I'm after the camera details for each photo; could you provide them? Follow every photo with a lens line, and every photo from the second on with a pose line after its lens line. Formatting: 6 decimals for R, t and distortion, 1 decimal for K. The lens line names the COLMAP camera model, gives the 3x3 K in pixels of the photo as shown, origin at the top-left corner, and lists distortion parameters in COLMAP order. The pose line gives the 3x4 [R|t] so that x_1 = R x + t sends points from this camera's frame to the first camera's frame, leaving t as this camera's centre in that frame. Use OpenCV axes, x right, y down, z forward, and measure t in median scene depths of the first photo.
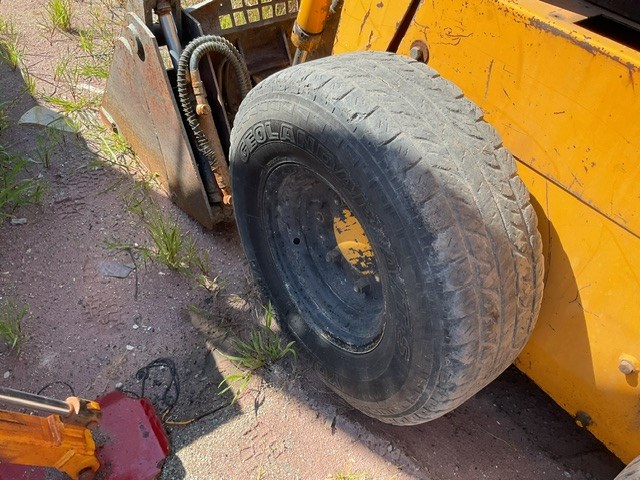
lens RADIAL K [[539.8, 0, 320.0], [0, 539.8, 240.0], [0, 0, 1]] dist [0.107912, -0.233864]
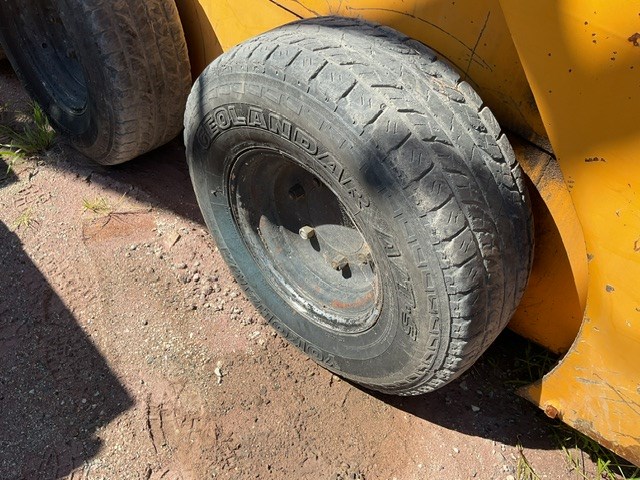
lens RADIAL K [[528.9, 0, 320.0], [0, 528.9, 240.0], [0, 0, 1]] dist [0.102131, -0.203000]
pose [[0.984939, -0.117248, 0.127072, 0.391945], [0.106553, 0.990410, 0.087944, 0.424378], [-0.136165, -0.073079, 0.987987, -0.380630]]
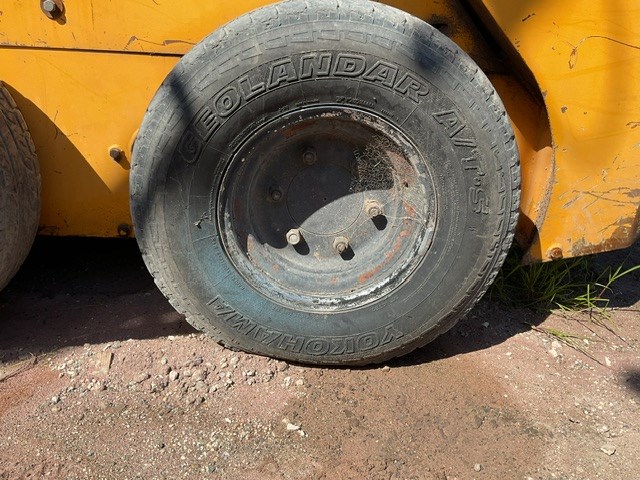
lens RADIAL K [[528.9, 0, 320.0], [0, 528.9, 240.0], [0, 0, 1]] dist [0.102131, -0.203000]
pose [[0.566587, -0.351154, 0.745433, -0.158240], [0.561274, 0.826797, -0.037130, 0.555600], [-0.603283, 0.439429, 0.665546, -0.066444]]
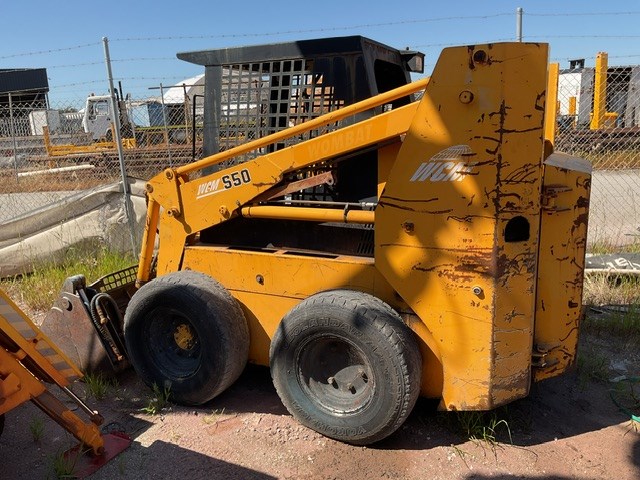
lens RADIAL K [[528.9, 0, 320.0], [0, 528.9, 240.0], [0, 0, 1]] dist [0.102131, -0.203000]
pose [[0.878926, -0.191085, 0.437008, -0.379125], [0.389586, 0.816201, -0.426660, 0.929039], [-0.275158, 0.545255, 0.791824, -1.438675]]
